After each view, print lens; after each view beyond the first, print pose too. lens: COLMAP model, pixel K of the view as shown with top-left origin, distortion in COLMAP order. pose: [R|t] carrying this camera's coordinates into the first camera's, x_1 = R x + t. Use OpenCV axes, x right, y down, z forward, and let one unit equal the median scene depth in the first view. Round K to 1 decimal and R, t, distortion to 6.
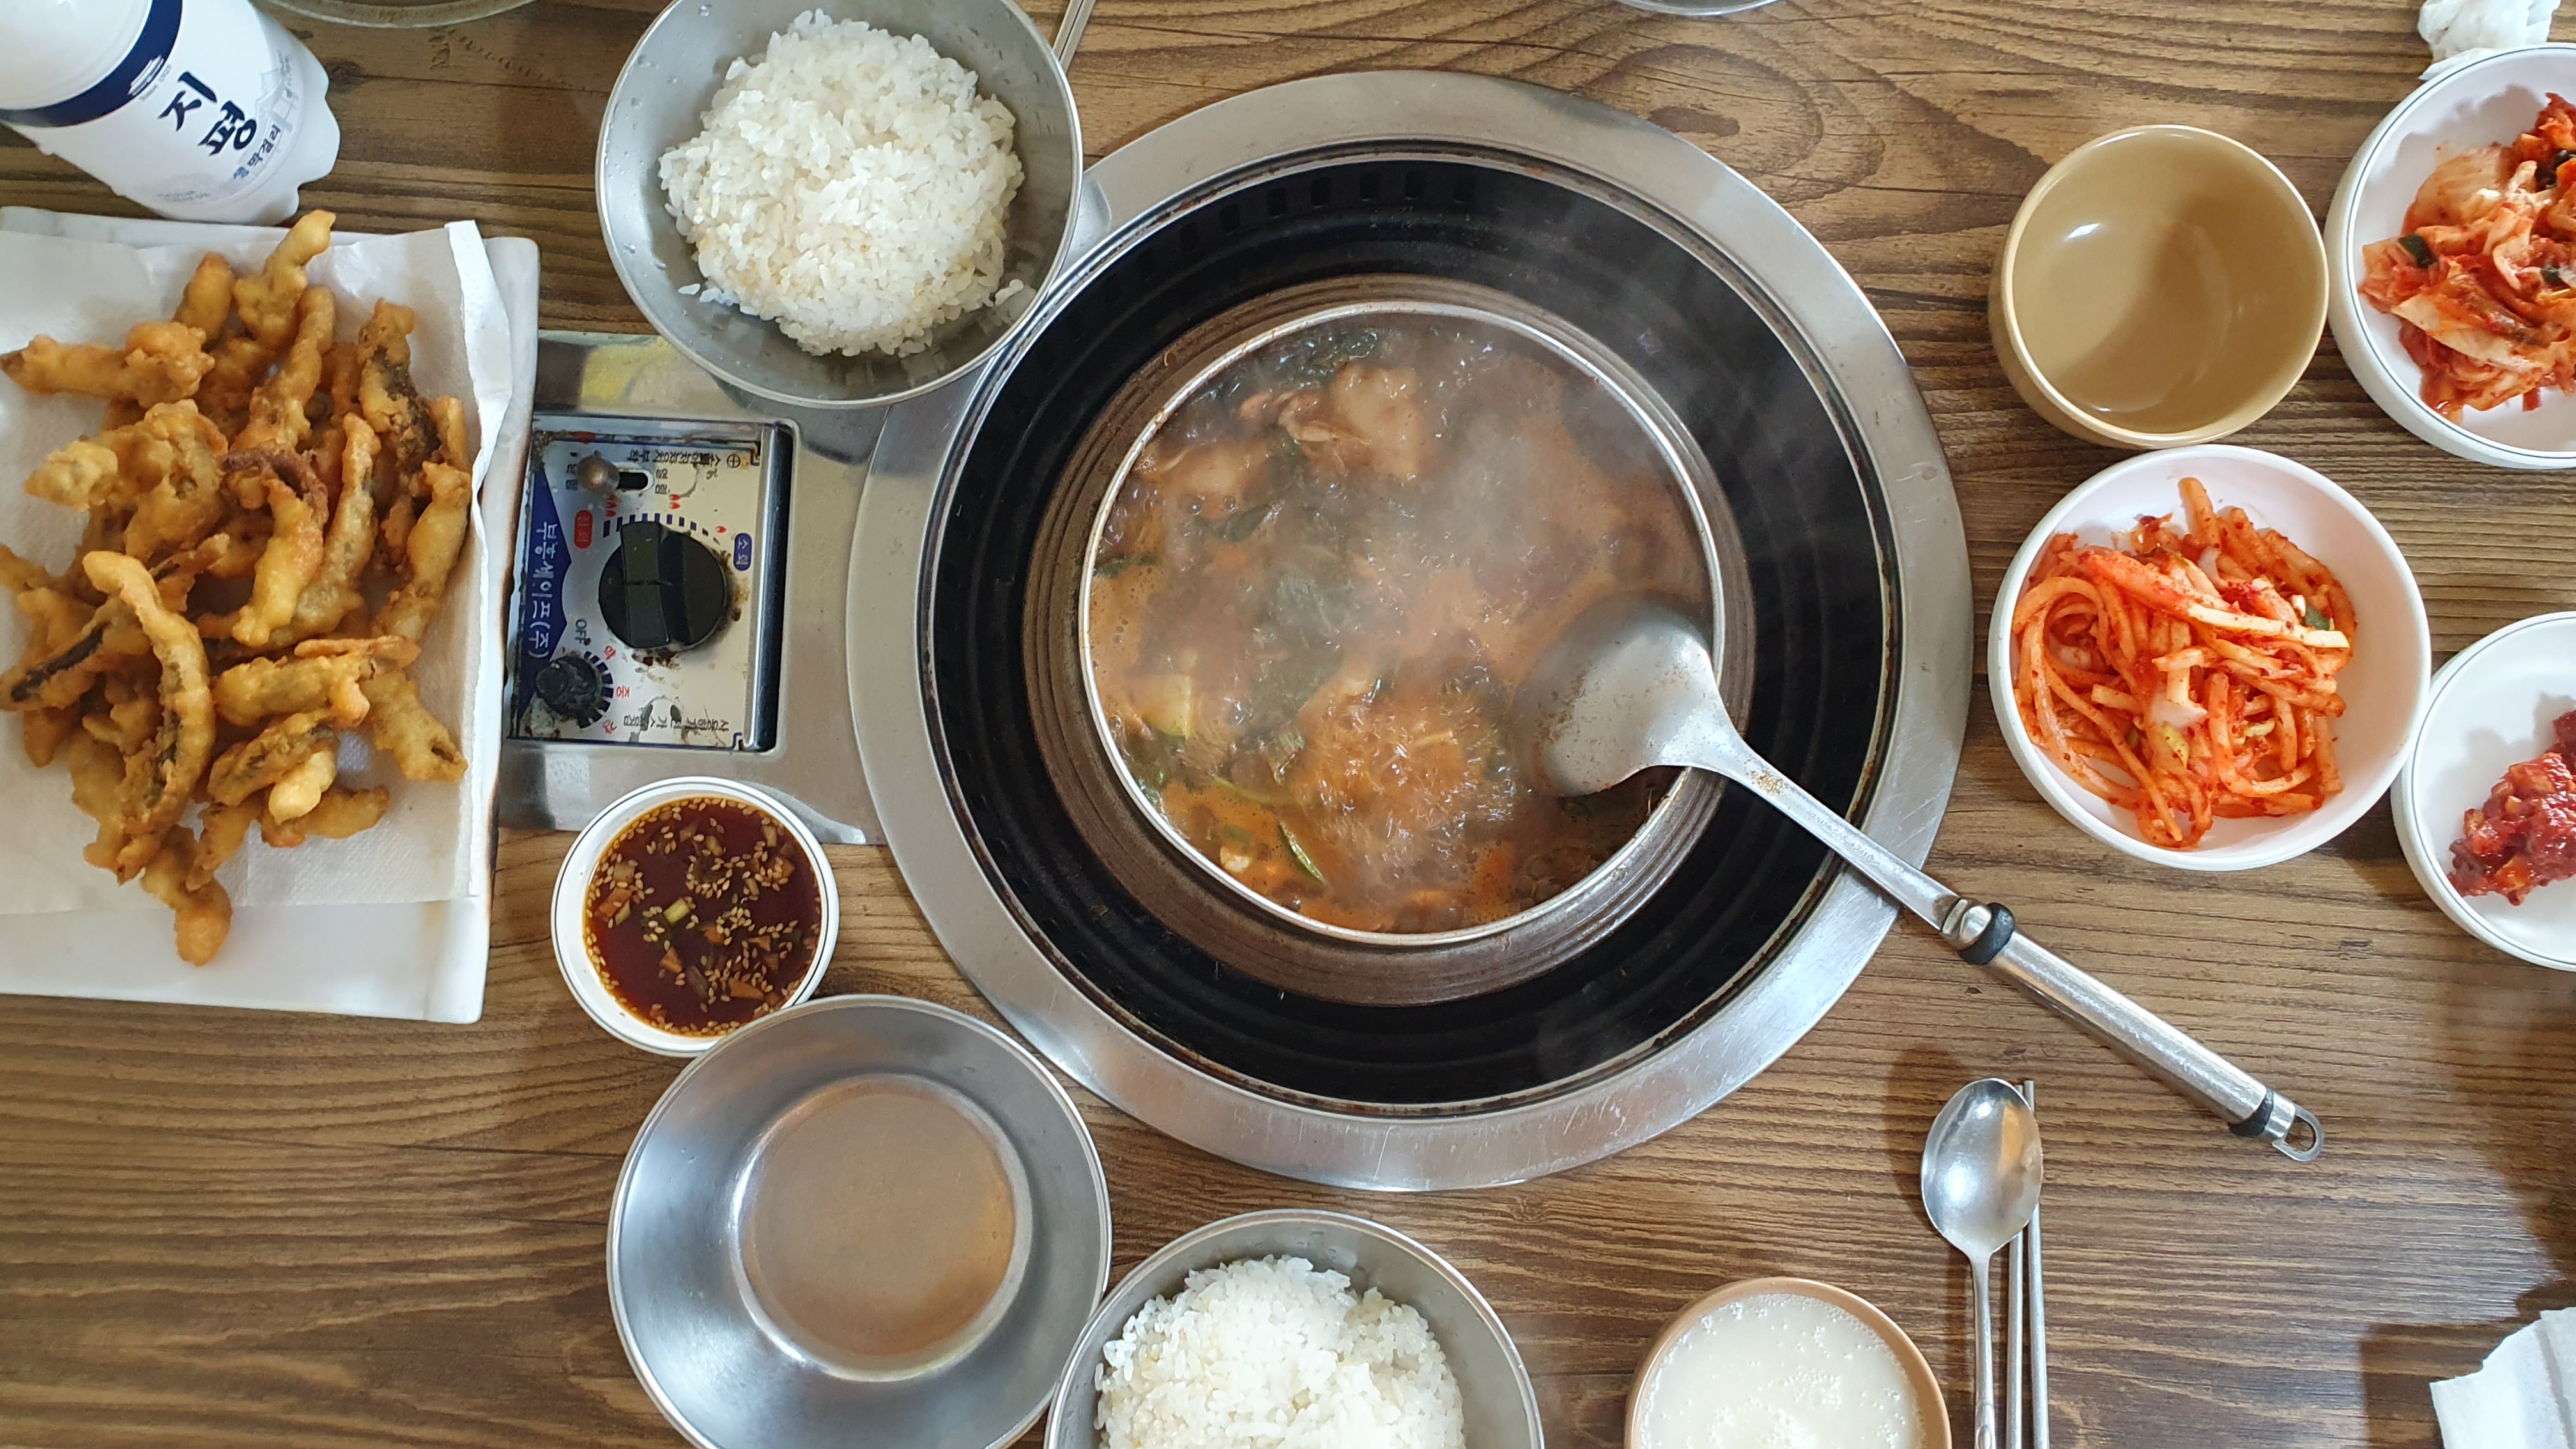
lens RADIAL K [[1984.9, 0, 1283.9], [0, 1984.9, 734.3], [0, 0, 1]] dist [-0.002492, 0.002454]
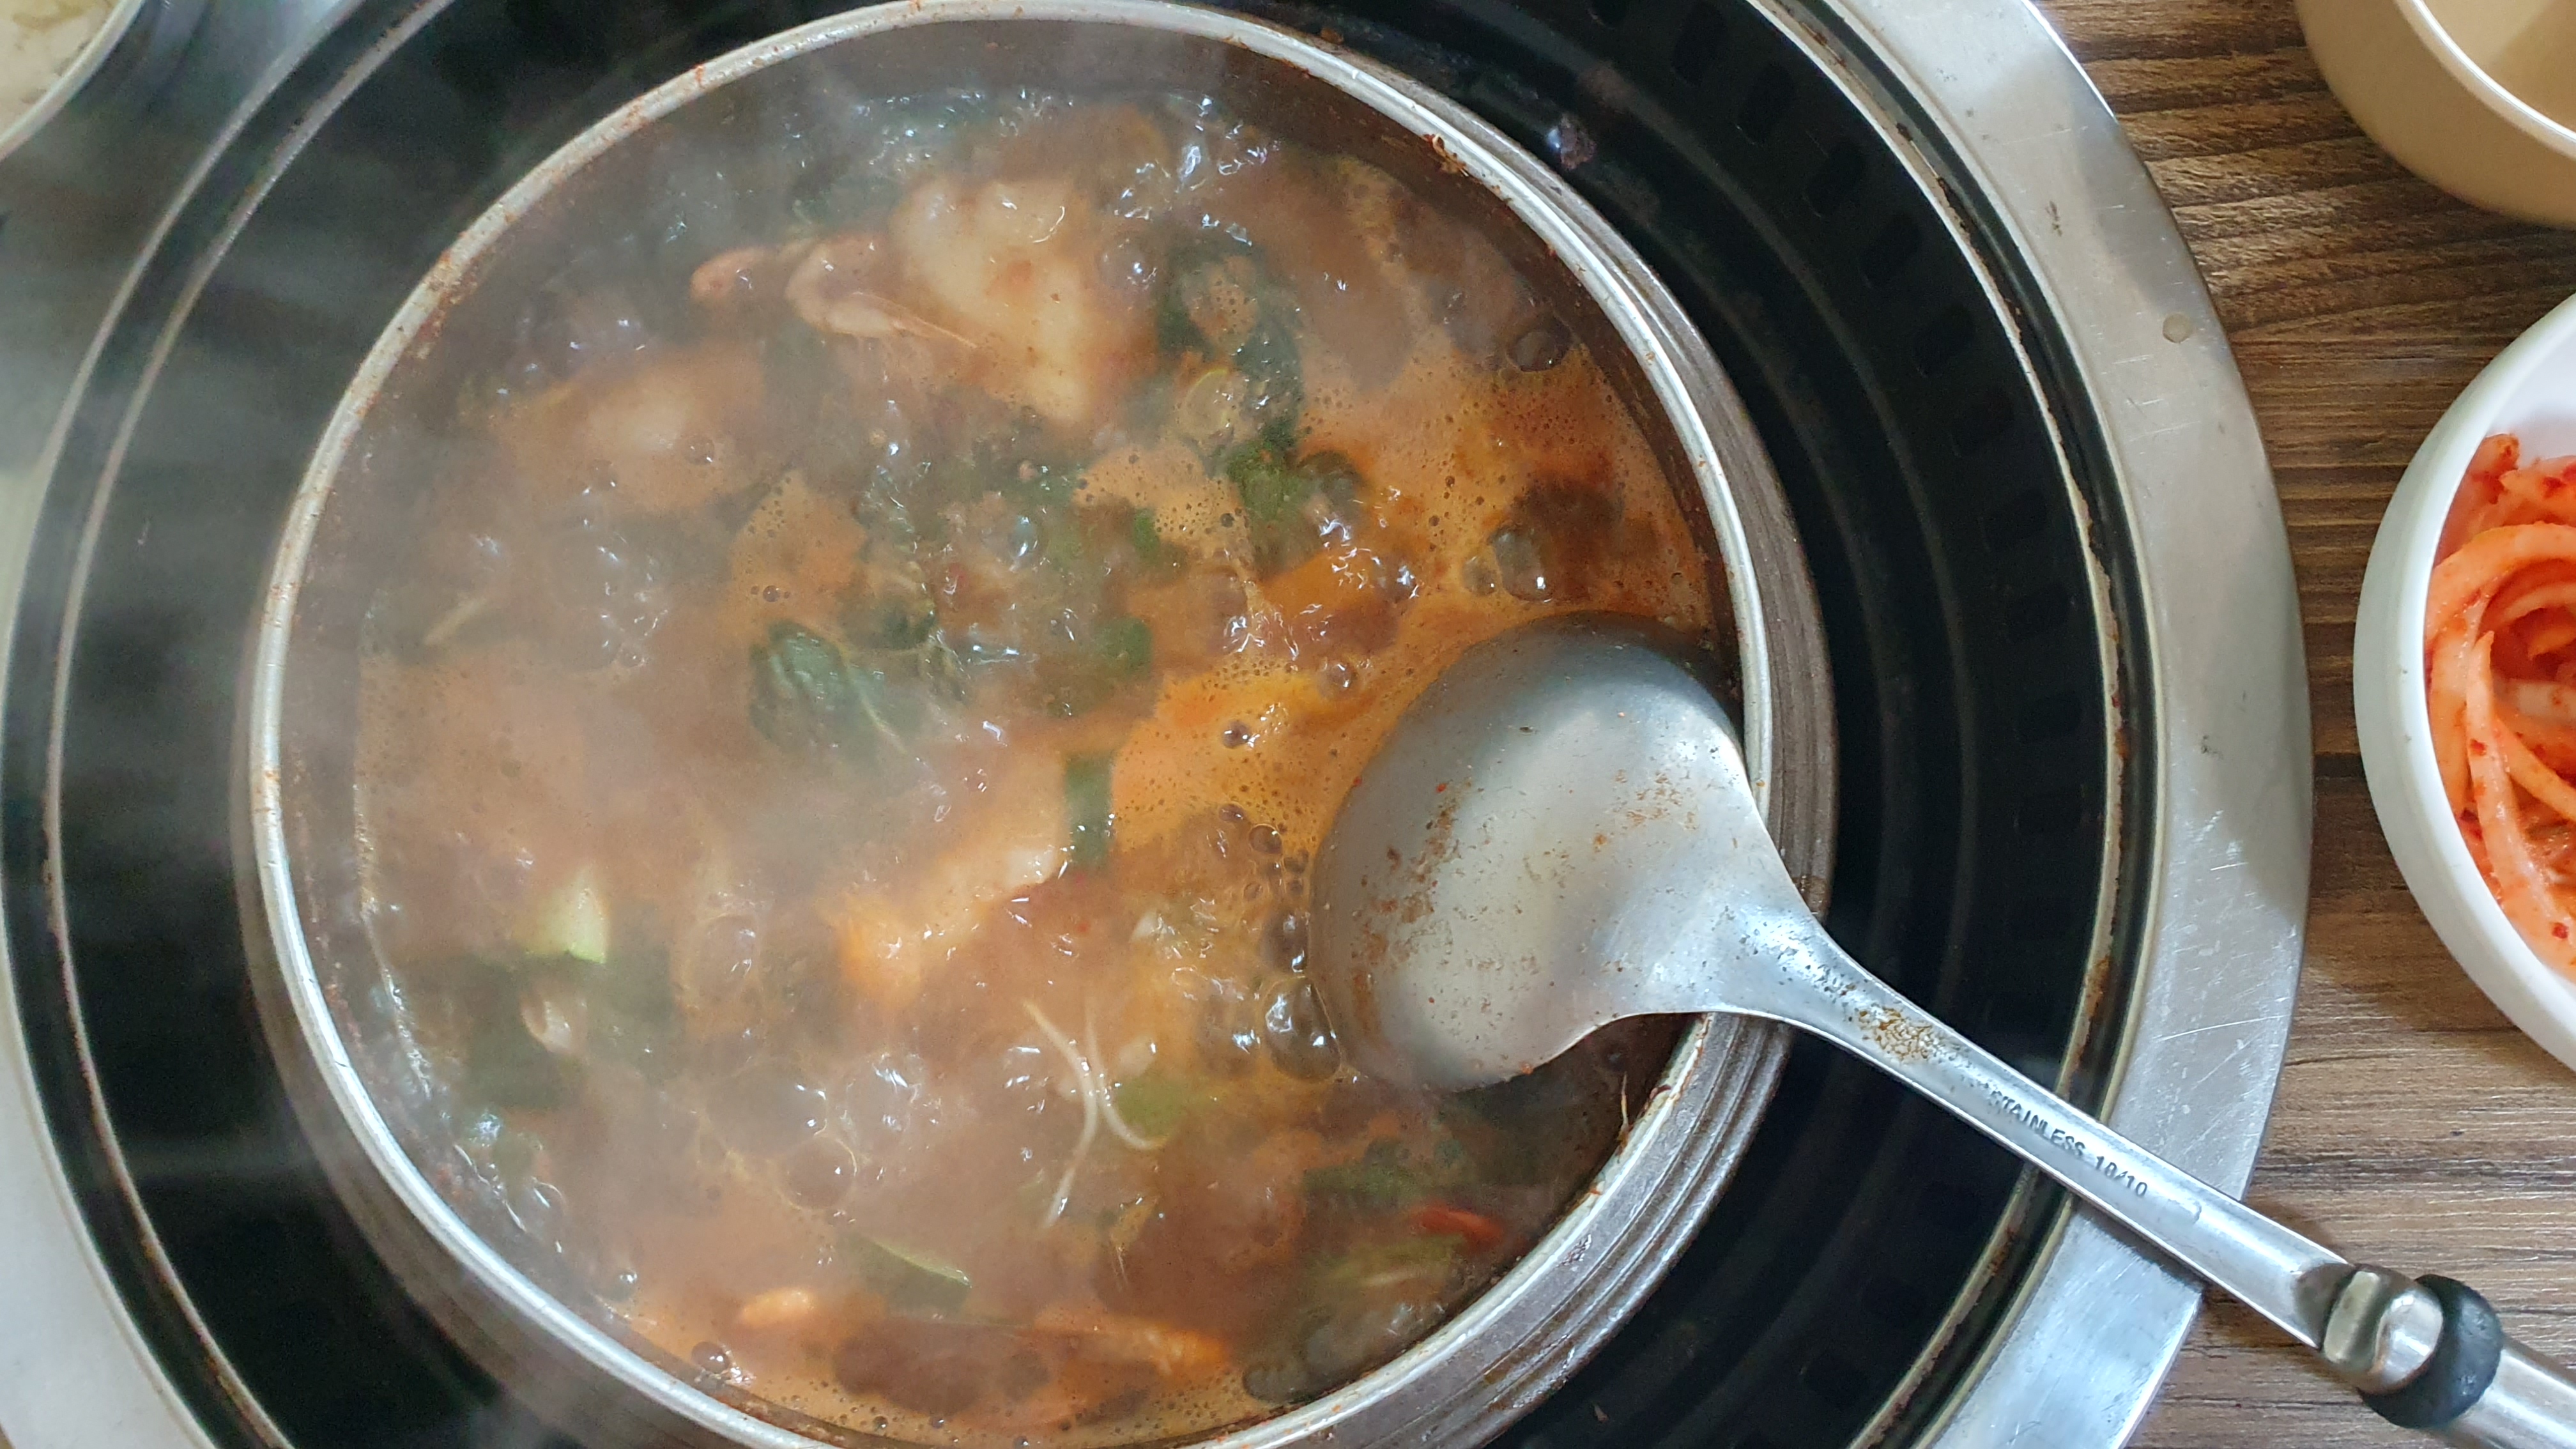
lens RADIAL K [[1984.9, 0, 1286.4], [0, 1984.9, 709.8], [0, 0, 1]] dist [-0.002492, 0.002454]
pose [[0.998347, -0.056593, 0.010039, 0.108344], [0.057252, 0.994586, -0.086725, -0.014965], [-0.005077, 0.087156, 0.996182, 0.549889]]
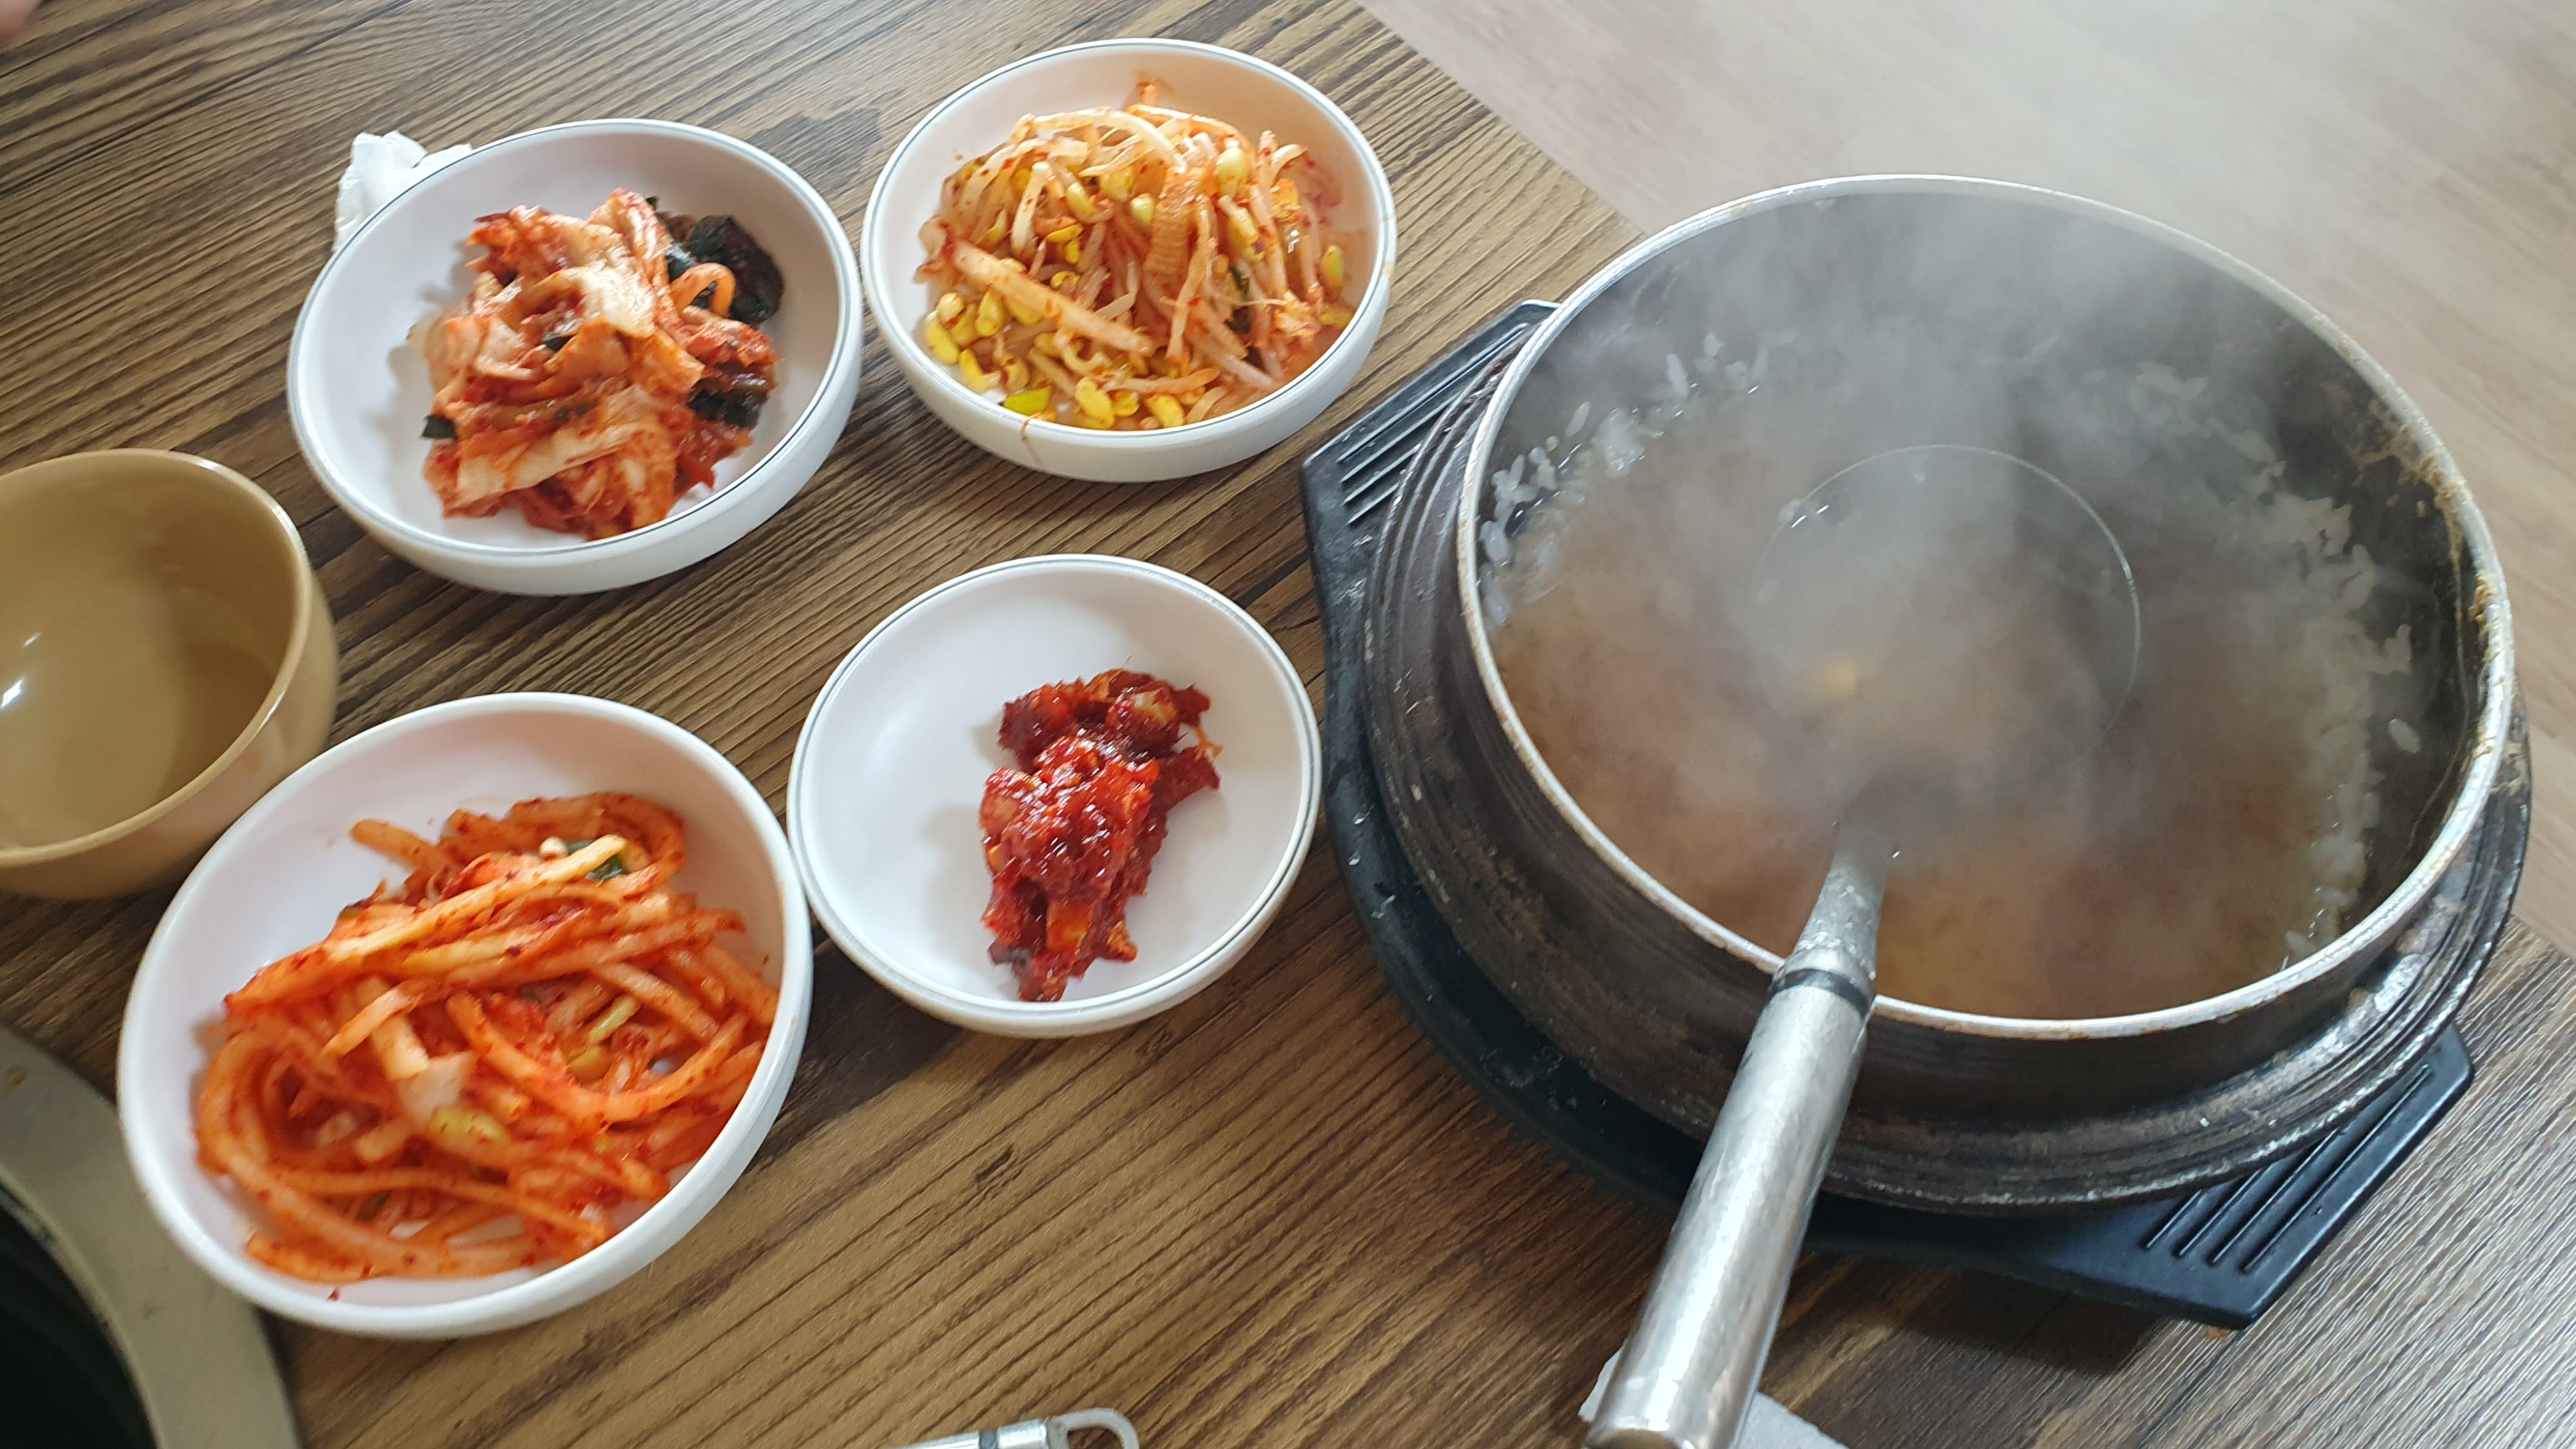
lens RADIAL K [[1984.9, 0, 1289.1], [0, 1984.9, 724.5], [0, 0, 1]] dist [-0.002492, 0.002454]
pose [[0.727694, -0.588939, 0.351585, 0.468223], [0.684343, 0.657942, -0.314305, 0.273701], [-0.046217, 0.469323, 0.881816, 0.377035]]
